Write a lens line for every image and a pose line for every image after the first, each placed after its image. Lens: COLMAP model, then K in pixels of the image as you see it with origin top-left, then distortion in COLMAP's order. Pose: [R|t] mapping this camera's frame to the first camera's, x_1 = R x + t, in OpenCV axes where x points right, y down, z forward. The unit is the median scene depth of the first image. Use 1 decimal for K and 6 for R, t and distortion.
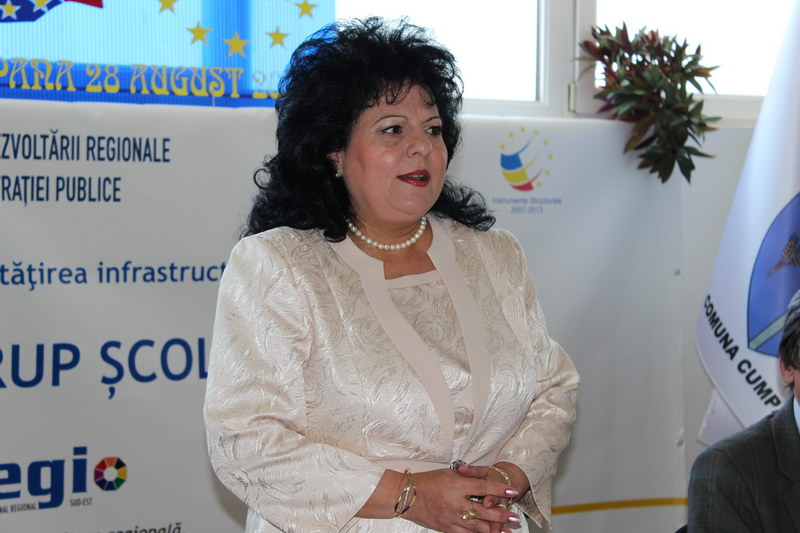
lens RADIAL K [[1789.5, 0, 400.1], [0, 1789.5, 264.8], [0, 0, 1]] dist [-0.005152, 0.000000]
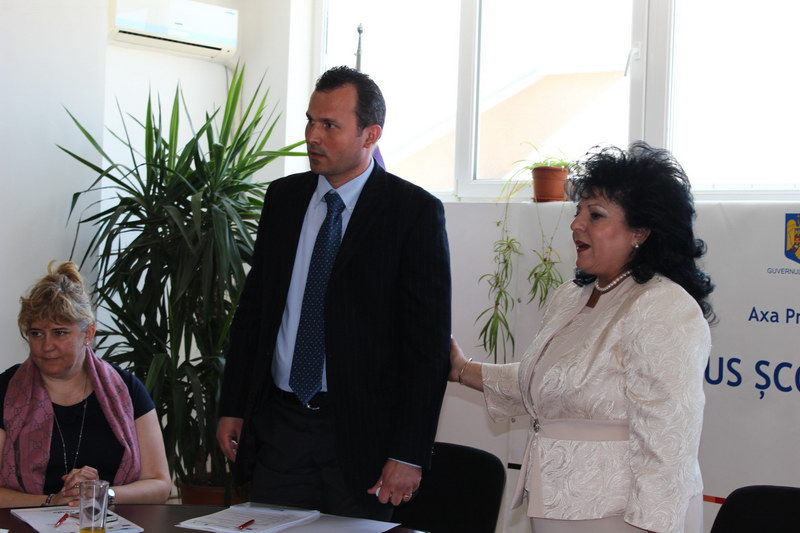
lens RADIAL K [[1175.1, 0, 395.1], [0, 1175.1, 263.1], [0, 0, 1]] dist [-0.034161, 0.000000]
pose [[0.221333, 0.007457, -0.975170, 0.717454], [-0.068444, 0.997624, -0.007906, -0.009505], [0.972793, 0.068494, 0.221318, 0.480165]]
